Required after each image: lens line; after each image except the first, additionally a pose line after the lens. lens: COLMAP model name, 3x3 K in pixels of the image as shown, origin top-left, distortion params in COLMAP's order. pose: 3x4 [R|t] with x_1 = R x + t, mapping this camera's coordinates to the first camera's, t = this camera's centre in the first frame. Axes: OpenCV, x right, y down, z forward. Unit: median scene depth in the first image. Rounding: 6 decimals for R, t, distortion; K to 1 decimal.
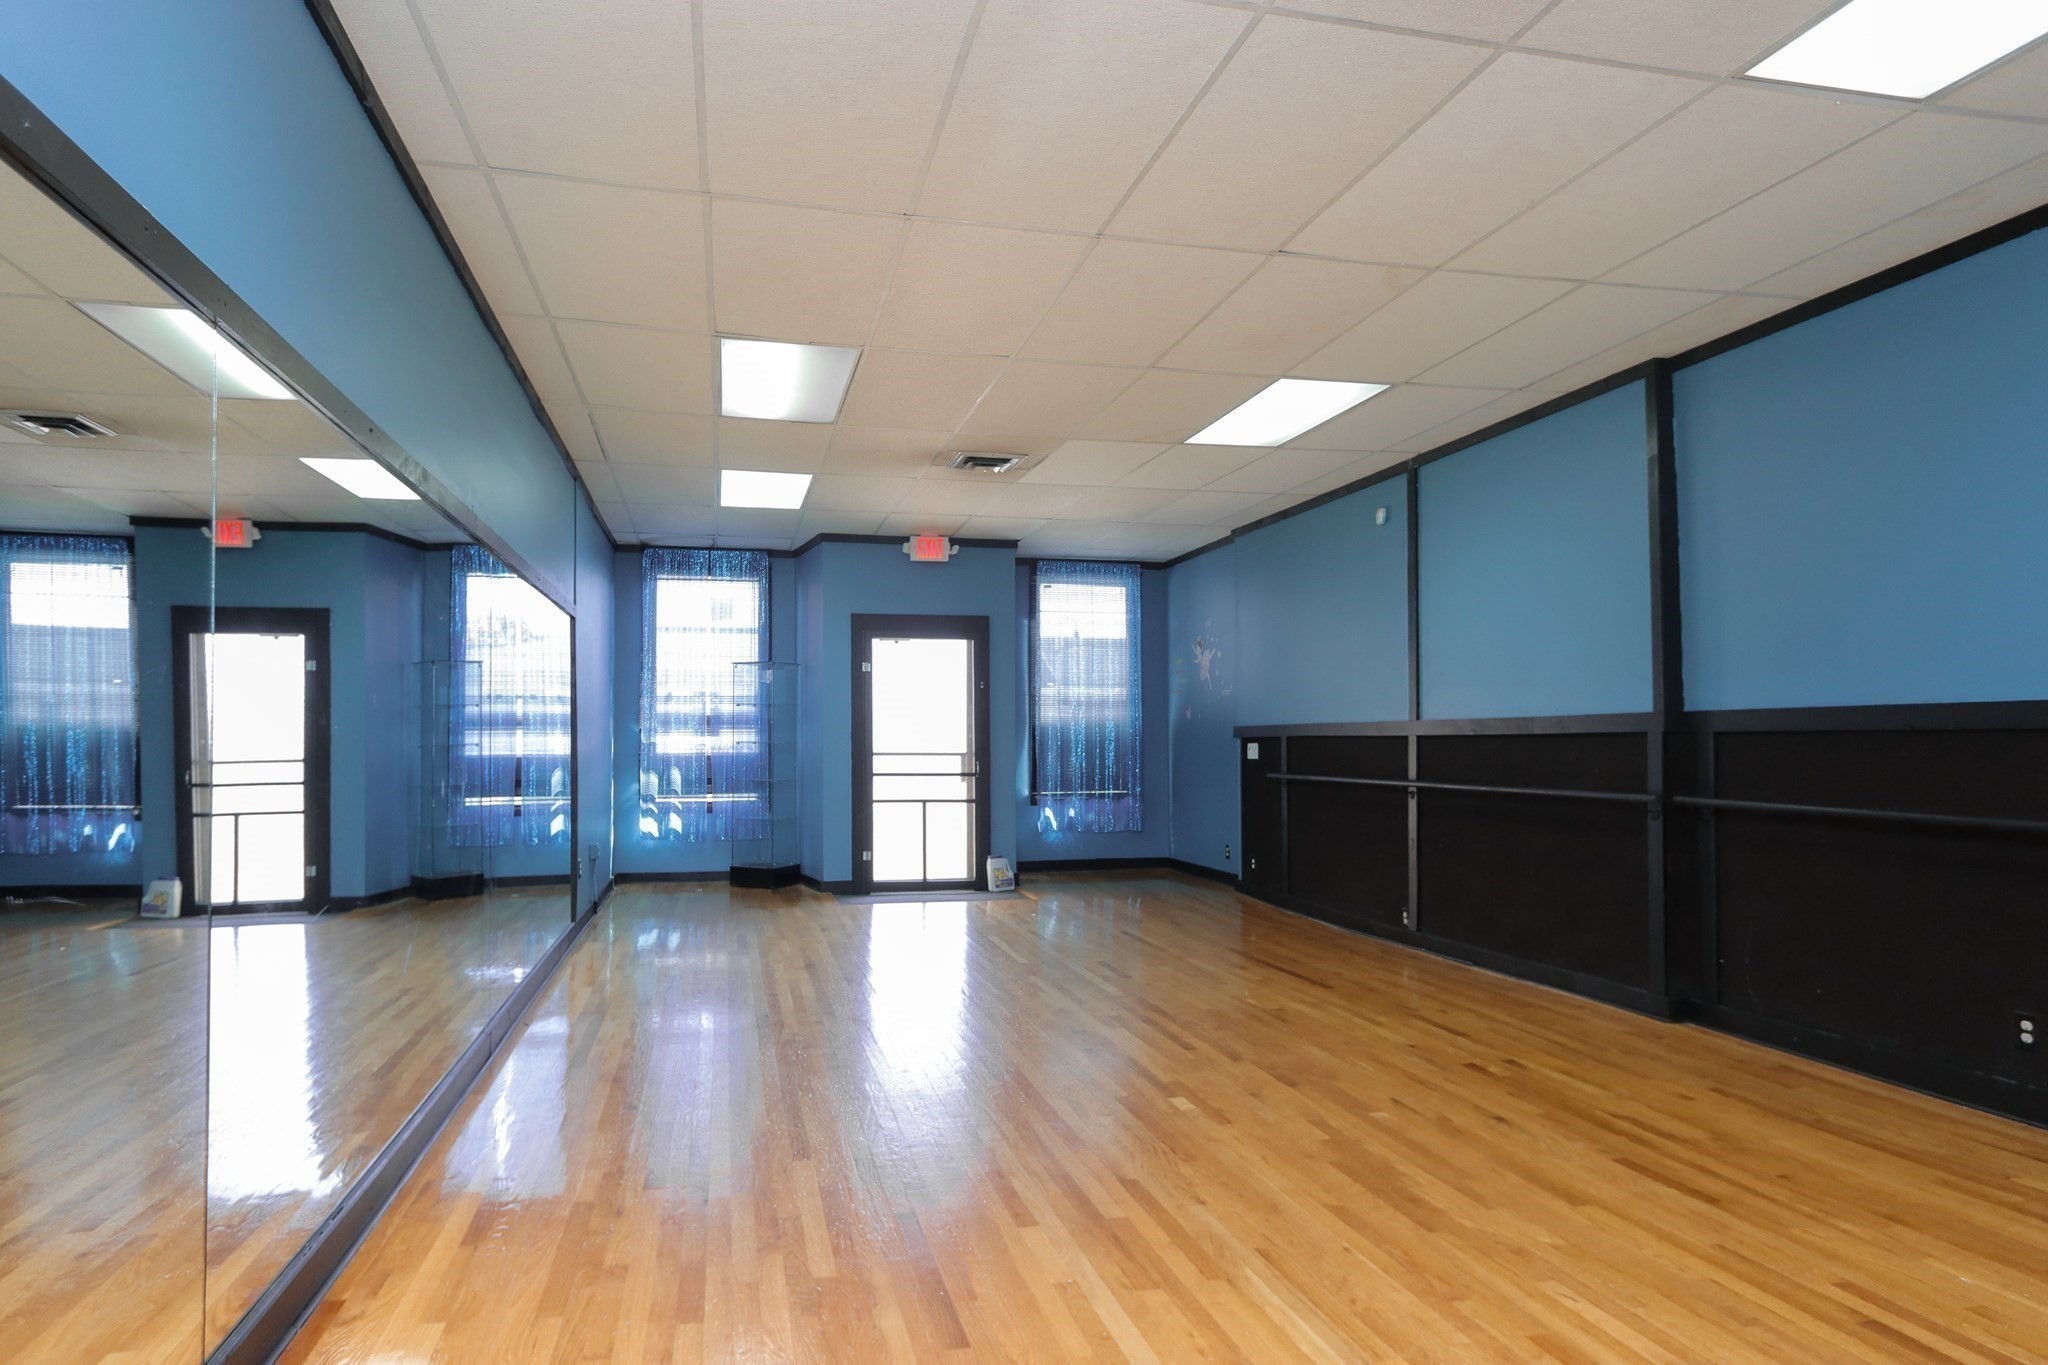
lens RADIAL K [[1178.3, 0, 1027.9], [0, 1178.3, 708.4], [0, 0, 1]] dist [-0.012081, 0.002021]
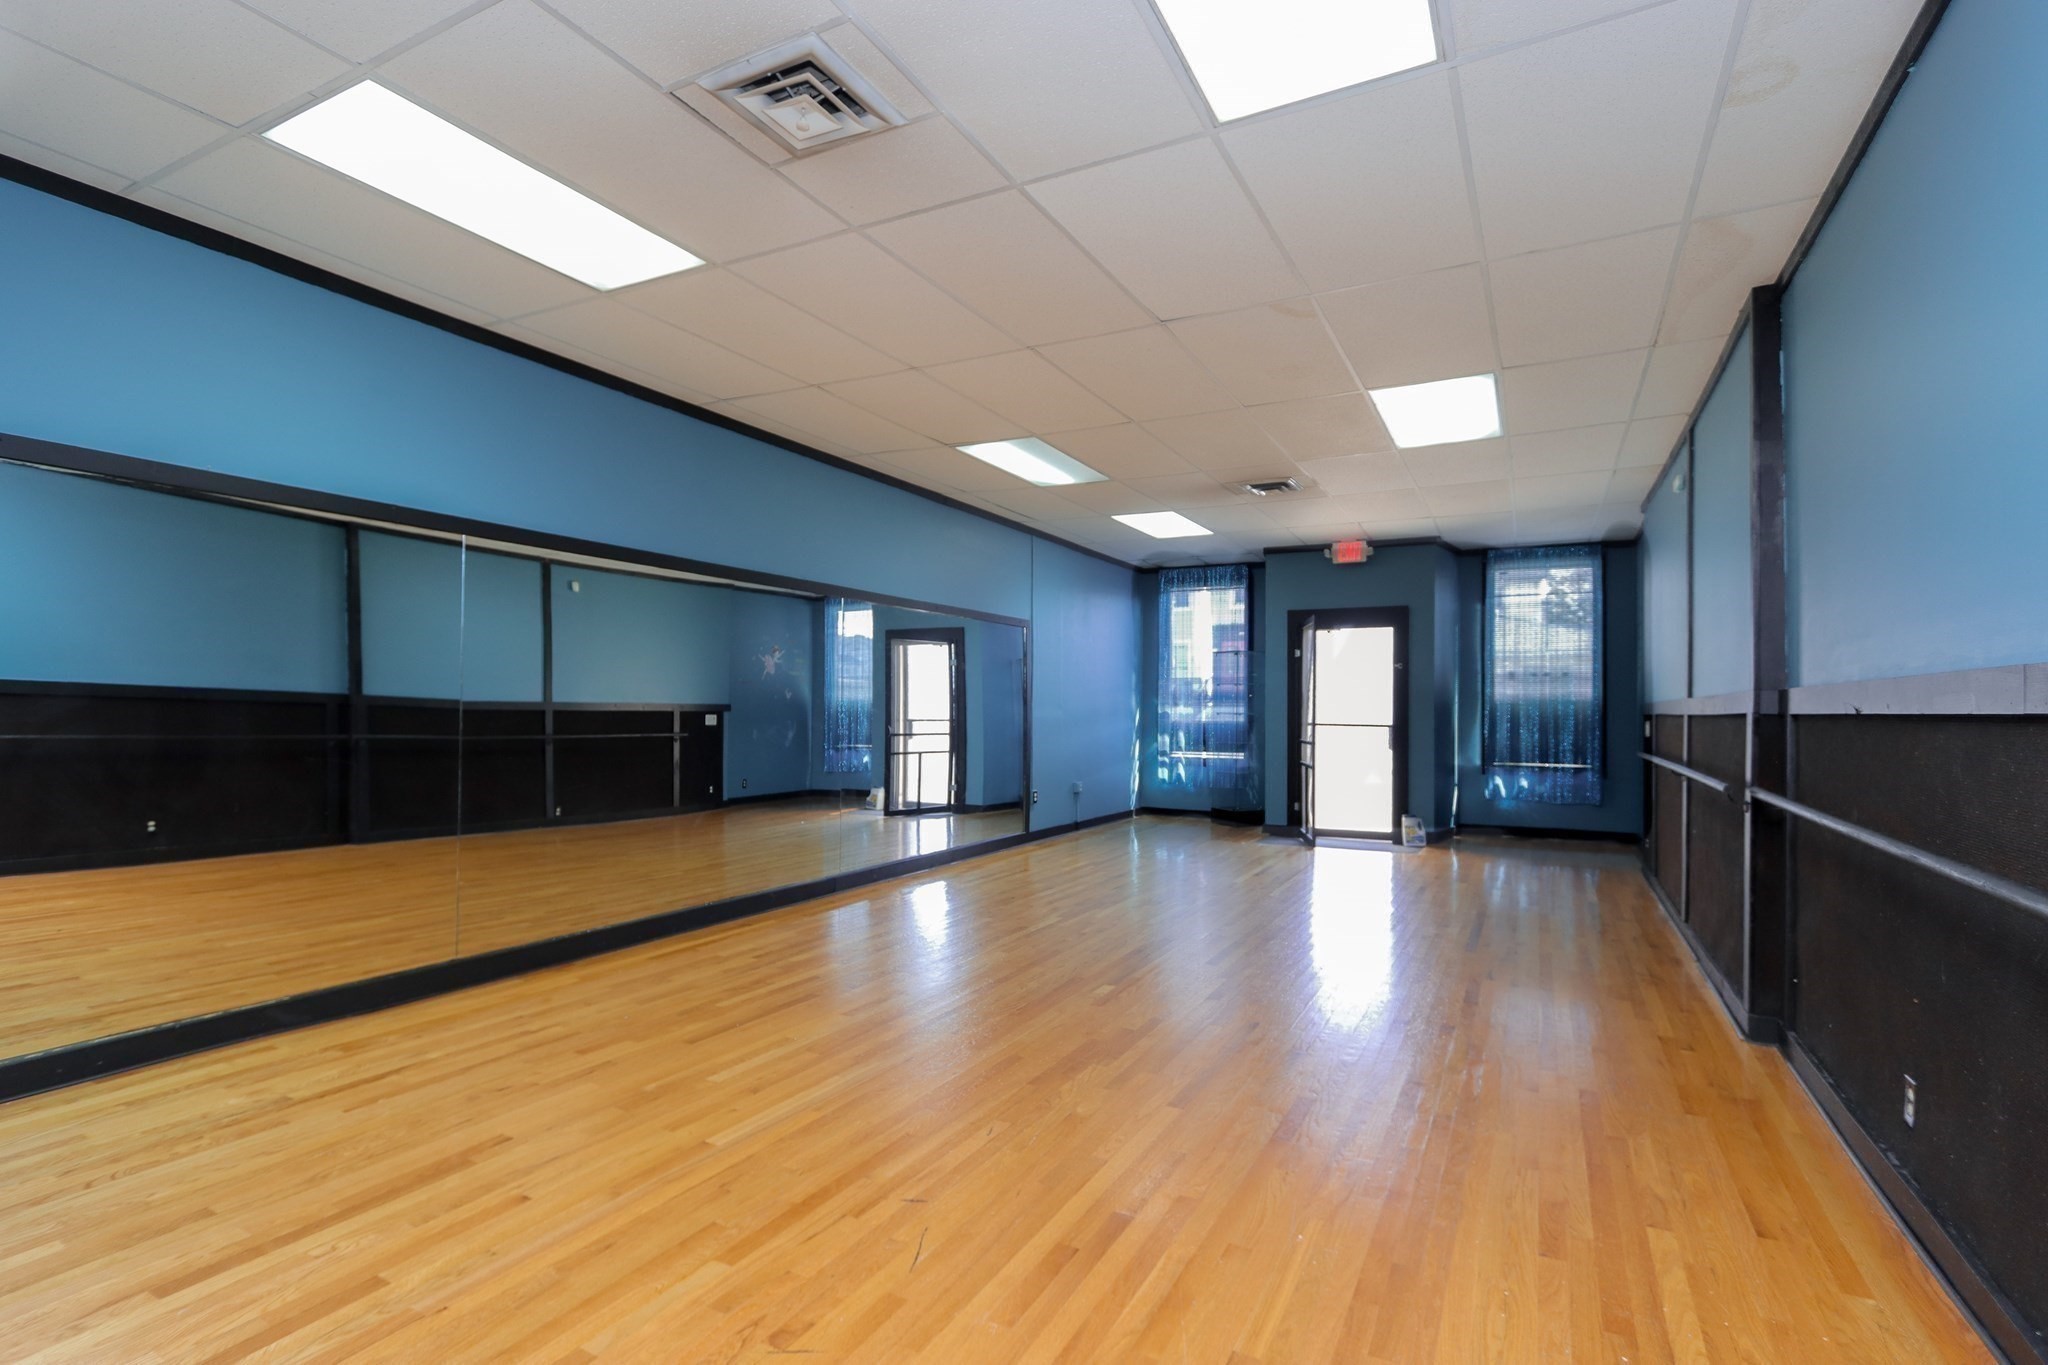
lens RADIAL K [[986.9, 0, 1079.4], [0, 986.9, 700.4], [0, 0, 1]] dist [-0.016159, 0.001311]
pose [[0.756441, 0.003136, -0.654055, 0.357754], [0.006457, 0.999904, 0.012262, 0.000052], [0.654030, -0.013499, 0.756348, 0.065767]]
